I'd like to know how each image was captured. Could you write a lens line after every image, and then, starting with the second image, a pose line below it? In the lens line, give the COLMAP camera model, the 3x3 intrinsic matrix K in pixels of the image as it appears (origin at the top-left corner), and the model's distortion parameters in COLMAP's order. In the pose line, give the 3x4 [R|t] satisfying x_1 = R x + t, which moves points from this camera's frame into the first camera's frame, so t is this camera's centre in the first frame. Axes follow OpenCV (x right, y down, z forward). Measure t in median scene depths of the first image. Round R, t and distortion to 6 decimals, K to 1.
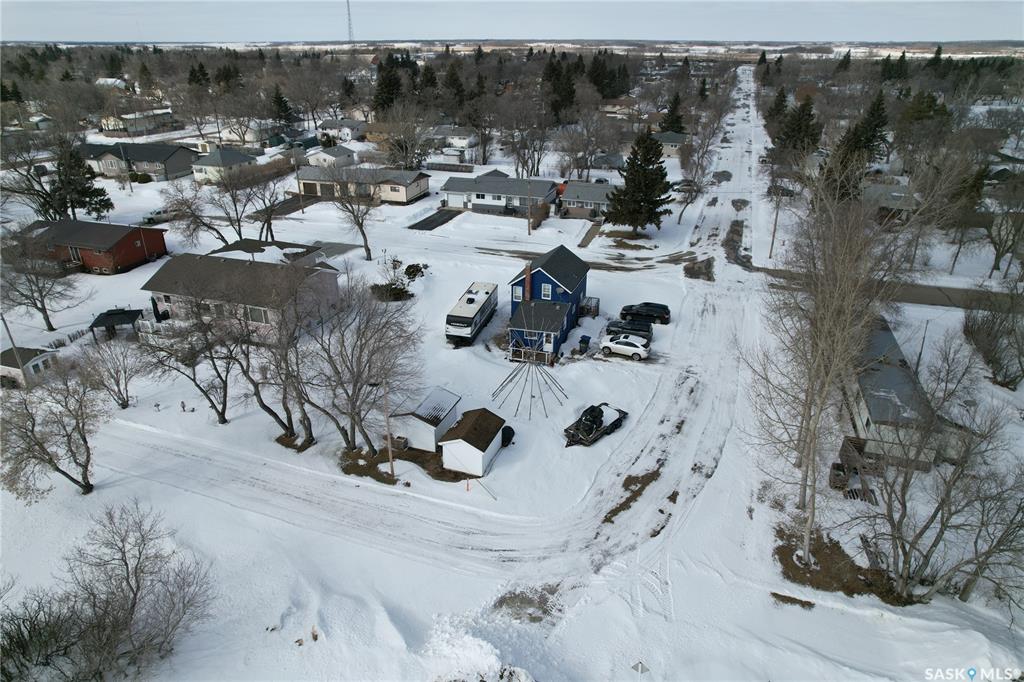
lens RADIAL K [[658.2, 0, 510.3], [0, 658.2, 341.2], [0, 0, 1]] dist [-0.072933, 0.059322]
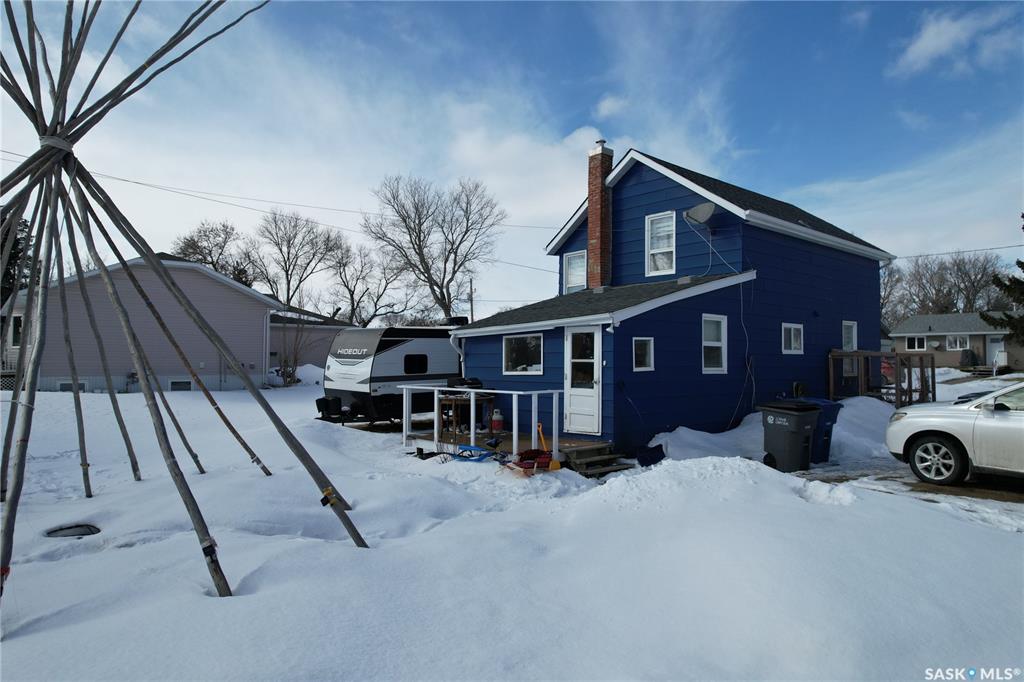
lens RADIAL K [[658.2, 0, 510.3], [0, 658.2, 341.2], [0, 0, 1]] dist [-0.072933, 0.059322]
pose [[0.857161, -0.009142, -0.514968, 0.164620], [-0.227297, 0.890498, -0.394144, 0.089470], [0.462181, 0.454896, 0.761222, 0.998459]]
